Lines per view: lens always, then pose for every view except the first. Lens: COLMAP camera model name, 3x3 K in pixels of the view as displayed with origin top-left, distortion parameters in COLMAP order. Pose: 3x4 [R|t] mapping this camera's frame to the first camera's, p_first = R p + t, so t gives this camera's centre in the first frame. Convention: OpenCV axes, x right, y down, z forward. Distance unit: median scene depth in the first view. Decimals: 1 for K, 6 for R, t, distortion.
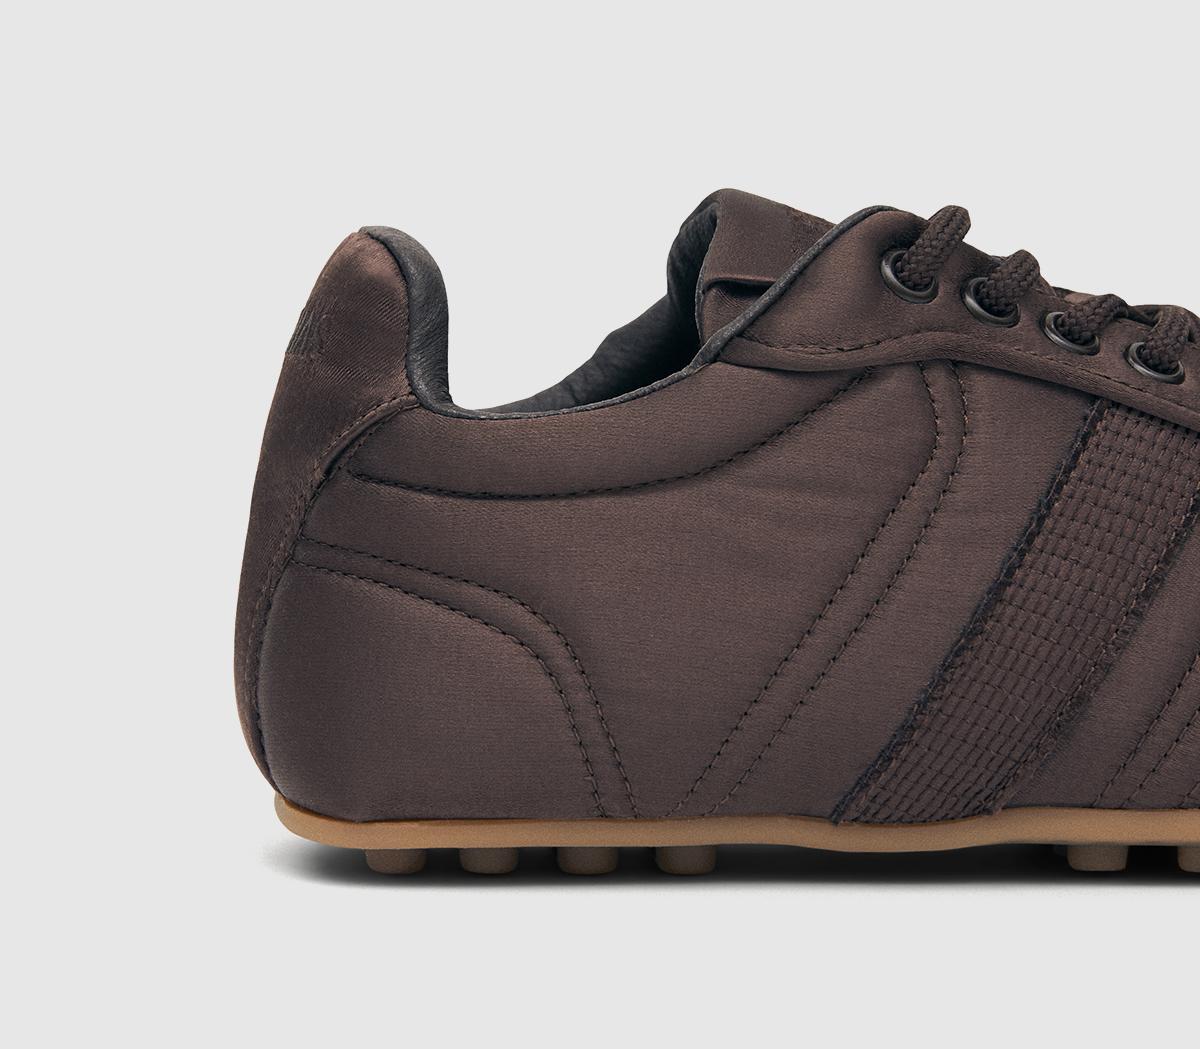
lens RADIAL K [[2607.1, 0, 600.9], [0, 2607.1, 518.8], [0, 0, 1]] dist [0.044504, 0.000000]
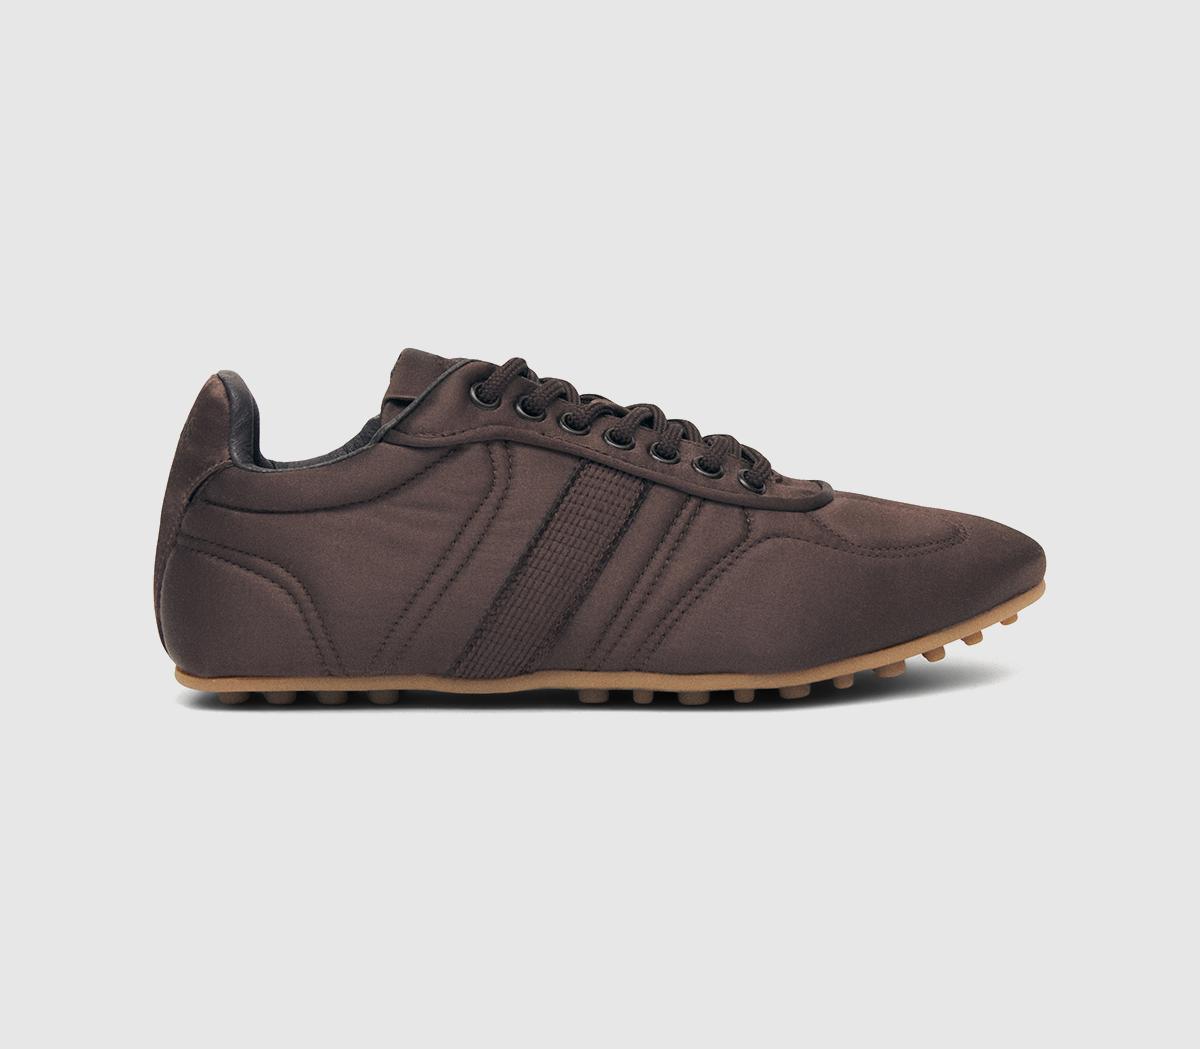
lens RADIAL K [[1682.6, 0, 599.7], [0, 1682.6, 533.5], [0, 0, 1]] dist [0.019020, 0.000000]
pose [[0.998185, -0.004697, -0.060041, 0.278414], [0.006689, 0.999432, 0.033018, -0.032106], [0.059852, -0.033360, 0.997650, -0.240670]]
